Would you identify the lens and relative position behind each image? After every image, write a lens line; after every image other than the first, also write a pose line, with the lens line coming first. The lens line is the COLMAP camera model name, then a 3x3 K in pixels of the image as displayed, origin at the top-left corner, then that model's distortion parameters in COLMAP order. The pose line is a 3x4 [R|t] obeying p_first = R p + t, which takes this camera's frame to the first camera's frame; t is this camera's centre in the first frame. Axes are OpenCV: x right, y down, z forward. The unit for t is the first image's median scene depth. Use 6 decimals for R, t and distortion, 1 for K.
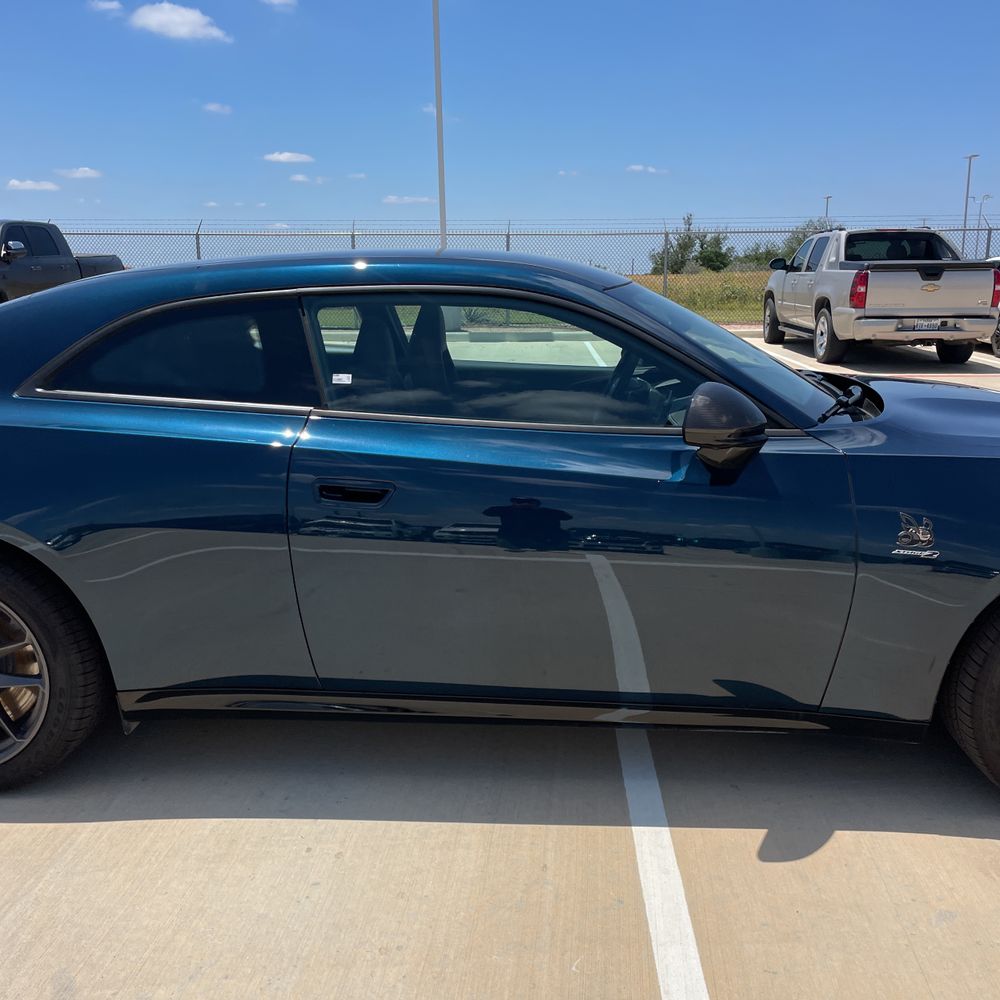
lens RADIAL K [[1008.1, 0, 500.0], [0, 1008.1, 500.0], [0, 0, 1]] dist [0.099453, -0.174779]
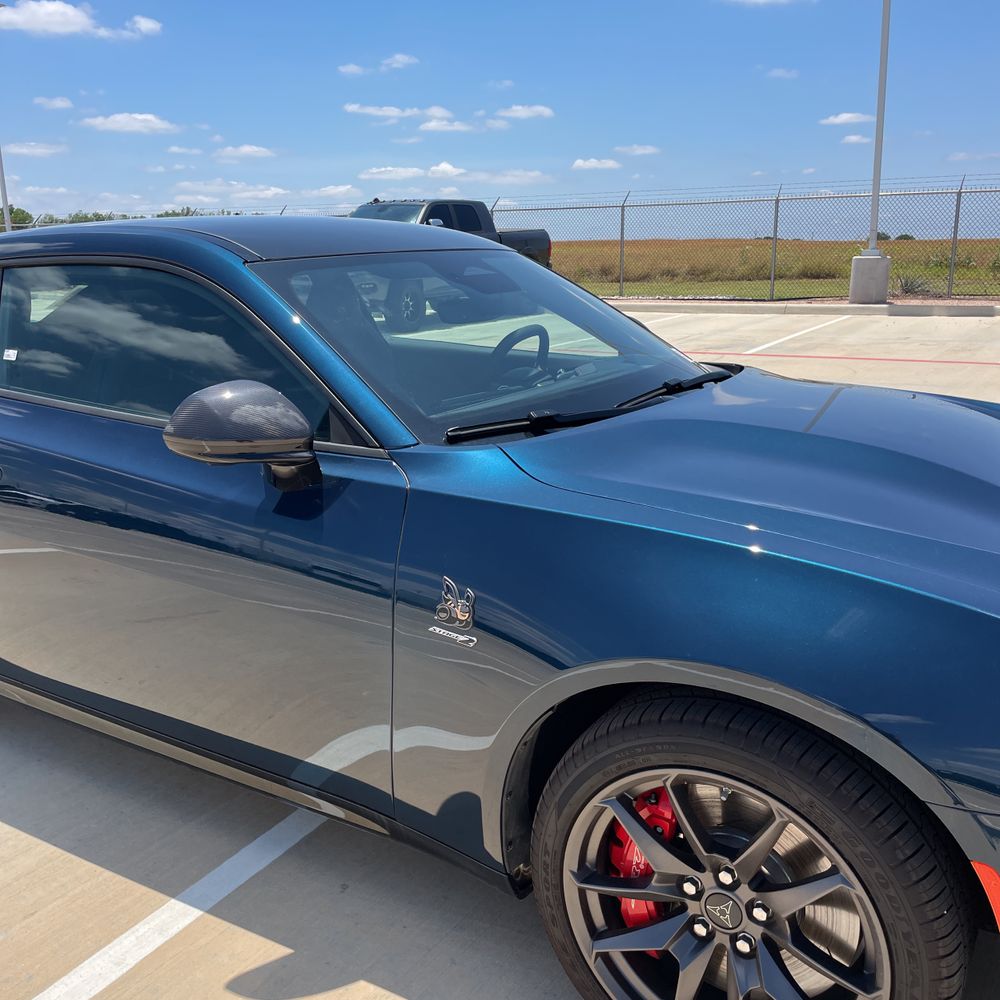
lens RADIAL K [[1003.1, 0, 500.0], [0, 1003.1, 500.0], [0, 0, 1]] dist [0.084593, -0.118607]
pose [[0.878418, 0.106206, -0.465941, 0.141094], [-0.092317, 0.994339, 0.052609, -0.015462], [0.468891, -0.003198, 0.883250, 0.073273]]
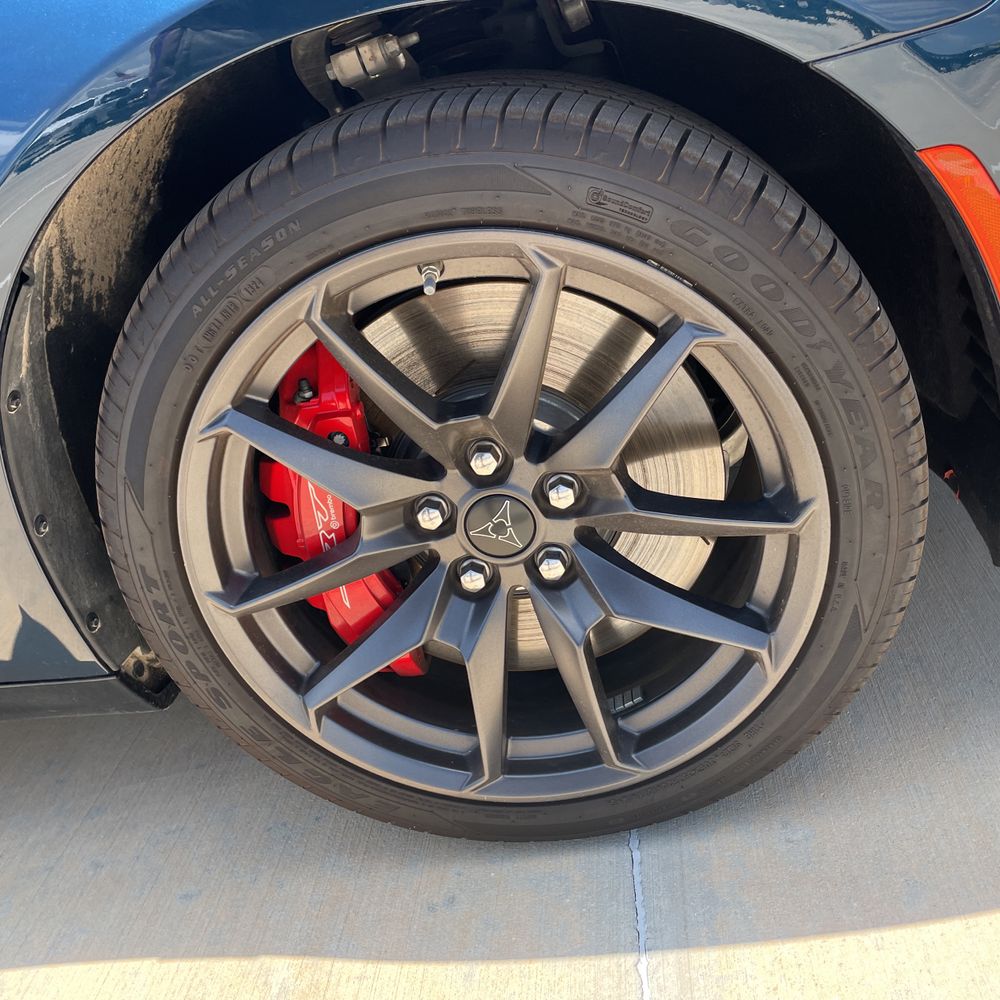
lens RADIAL K [[1003.1, 0, 500.0], [0, 1003.1, 500.0], [0, 0, 1]] dist [0.084593, -0.118607]
pose [[0.969351, -0.205660, -0.134395, 0.122340], [0.230880, 0.949563, 0.212190, 0.021795], [0.083978, -0.236715, 0.967943, 0.130453]]
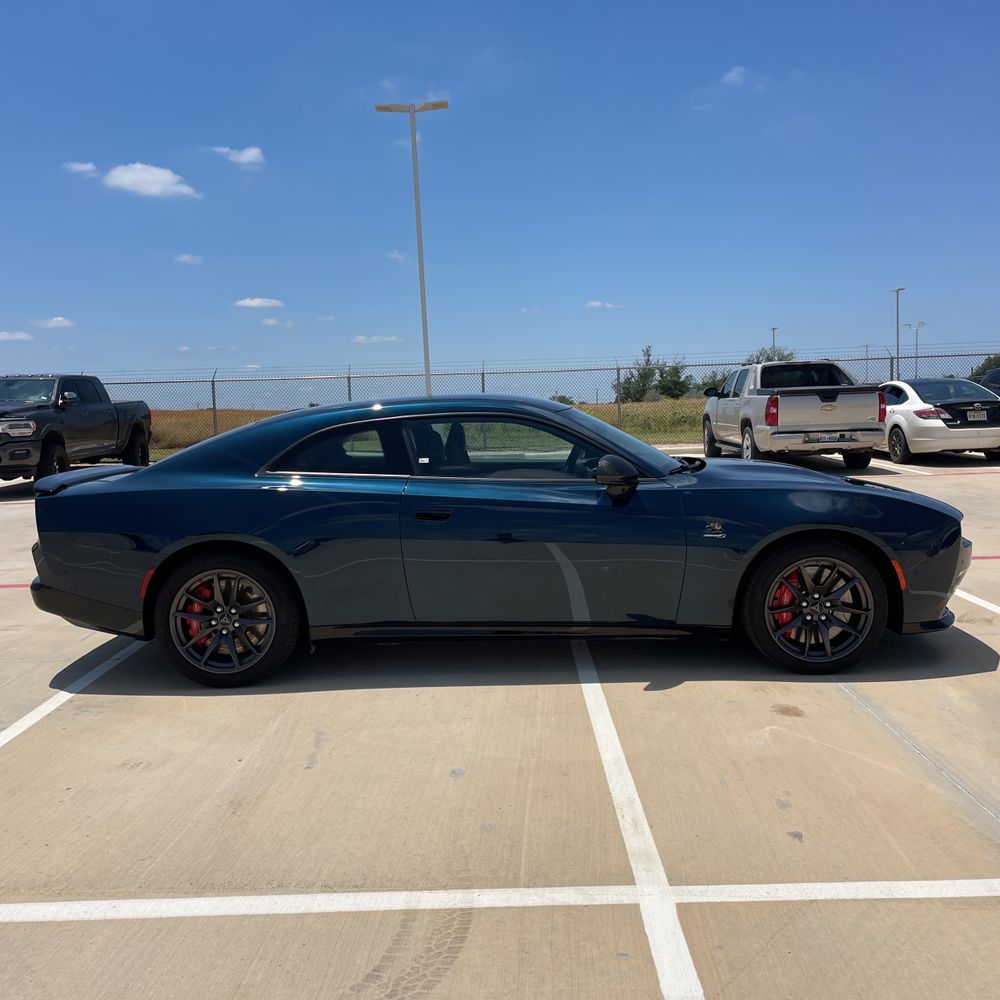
lens RADIAL K [[1003.1, 0, 500.0], [0, 1003.1, 500.0], [0, 0, 1]] dist [0.084593, -0.118607]
pose [[0.999110, -0.031704, 0.027831, -0.012886], [0.034958, 0.991478, -0.125497, 0.040466], [-0.023615, 0.126358, 0.991704, -0.181194]]
